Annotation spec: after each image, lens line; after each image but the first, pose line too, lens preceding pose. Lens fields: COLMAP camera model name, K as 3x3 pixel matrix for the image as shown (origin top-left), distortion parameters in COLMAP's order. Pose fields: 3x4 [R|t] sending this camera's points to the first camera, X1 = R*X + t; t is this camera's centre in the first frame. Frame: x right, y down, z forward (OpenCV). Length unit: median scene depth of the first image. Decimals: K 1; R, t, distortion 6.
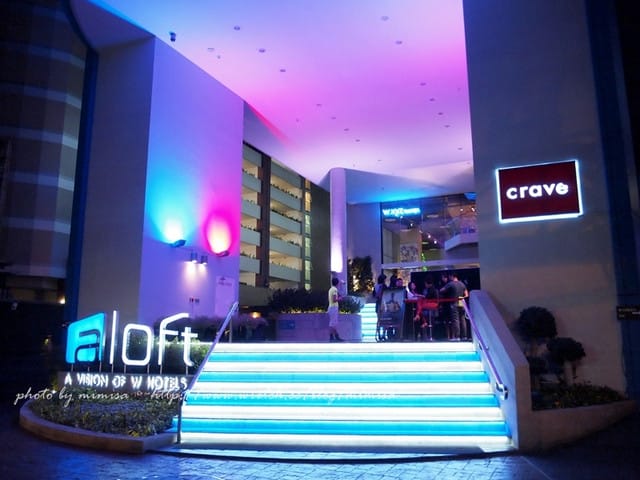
lens RADIAL K [[515.2, 0, 320.0], [0, 515.2, 240.0], [0, 0, 1]] dist [0.001150, 0.003606]
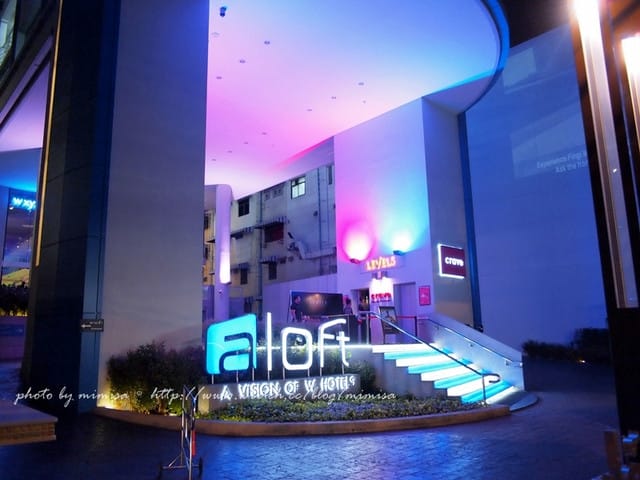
lens RADIAL K [[522.0, 0, 320.0], [0, 522.0, 240.0], [0, 0, 1]] dist [-0.041928, 0.008957]
pose [[0.399612, 0.175545, 0.899719, -1.277823], [-0.150158, 0.980771, -0.124666, 0.117367], [-0.904303, -0.085282, 0.418287, 0.565913]]
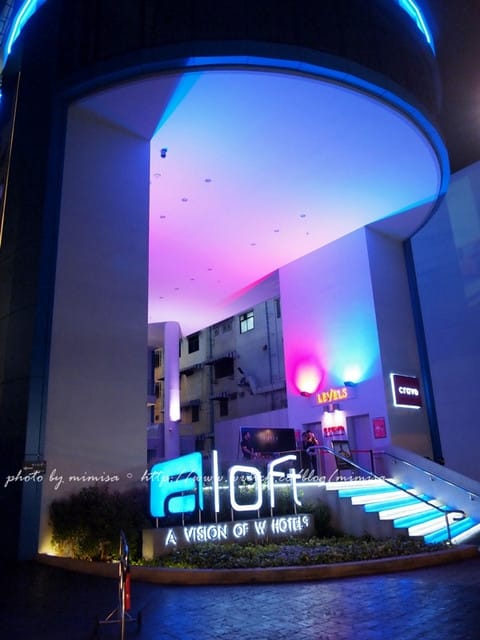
lens RADIAL K [[522.0, 0, 240.0], [0, 522.0, 320.0], [0, 0, 1]] dist [-0.041928, 0.008957]
pose [[0.459913, 0.252327, 0.851358, -1.251110], [-0.125032, 0.967626, -0.219244, 0.116473], [-0.879117, -0.005614, 0.476572, 0.563666]]
